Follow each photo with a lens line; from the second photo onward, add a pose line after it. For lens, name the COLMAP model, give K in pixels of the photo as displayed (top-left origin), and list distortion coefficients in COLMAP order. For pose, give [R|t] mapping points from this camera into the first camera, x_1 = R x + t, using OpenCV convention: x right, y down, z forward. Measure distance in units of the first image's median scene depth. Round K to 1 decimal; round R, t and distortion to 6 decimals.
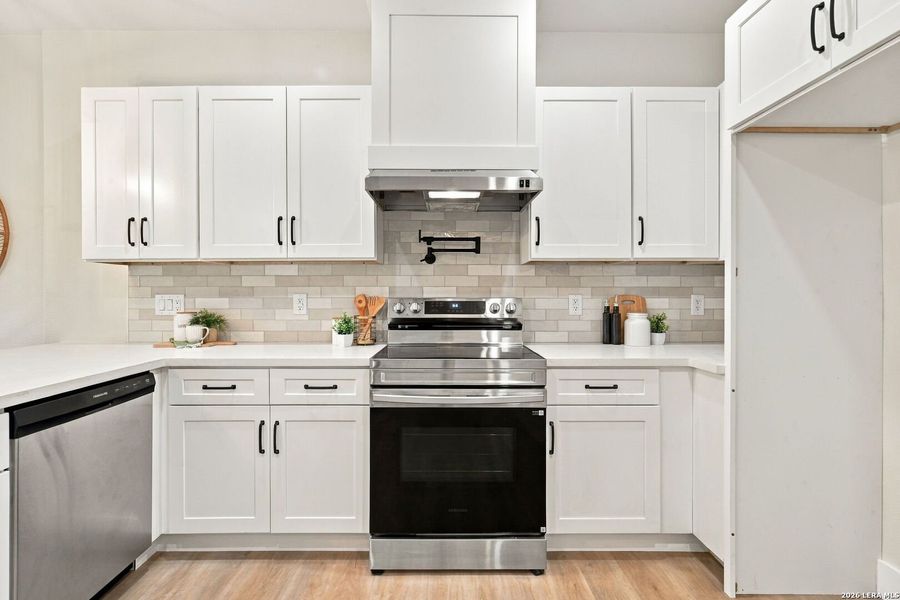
lens RADIAL K [[424.3, 0, 445.8], [0, 424.3, 293.8], [0, 0, 1]] dist [-0.005187, 0.001887]
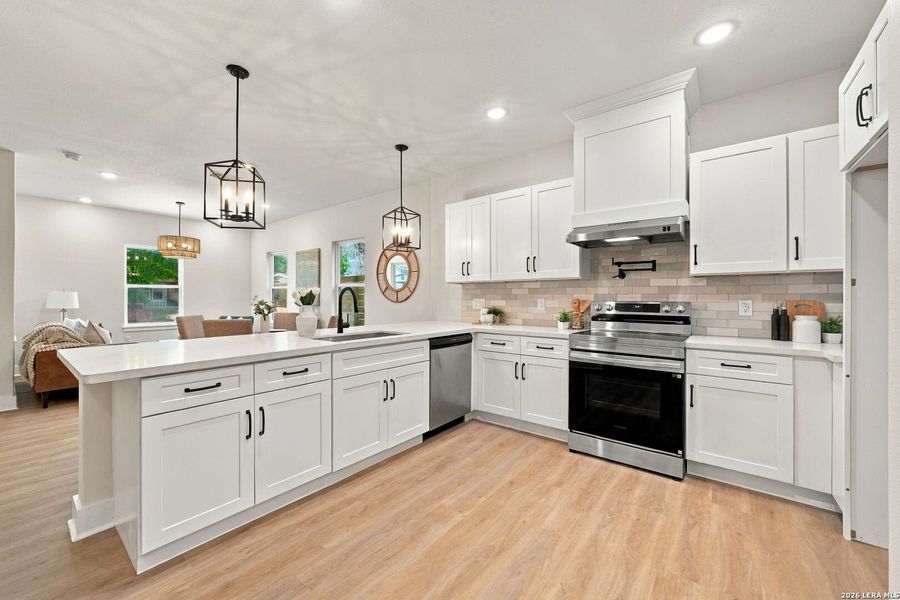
lens RADIAL K [[351.1, 0, 452.3], [0, 351.1, 295.6], [0, 0, 1]] dist [-0.007741, 0.002847]
pose [[0.788424, -0.001497, -0.615131, 0.295574], [-0.002675, 0.999979, -0.005861, -0.002270], [0.615127, 0.006266, 0.788403, -0.421752]]
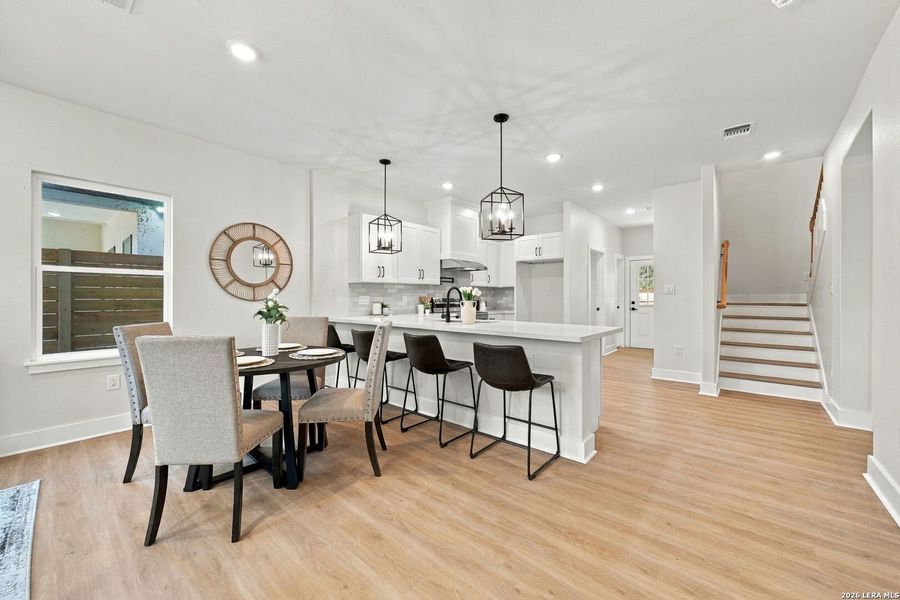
lens RADIAL K [[351.1, 0, 445.2], [0, 351.1, 297.1], [0, 0, 1]] dist [-0.007741, 0.002847]
pose [[0.656861, 0.000051, 0.754012, -2.105609], [-0.001436, 0.999998, 0.001183, 0.006623], [-0.754010, -0.001860, 0.656860, -0.732843]]
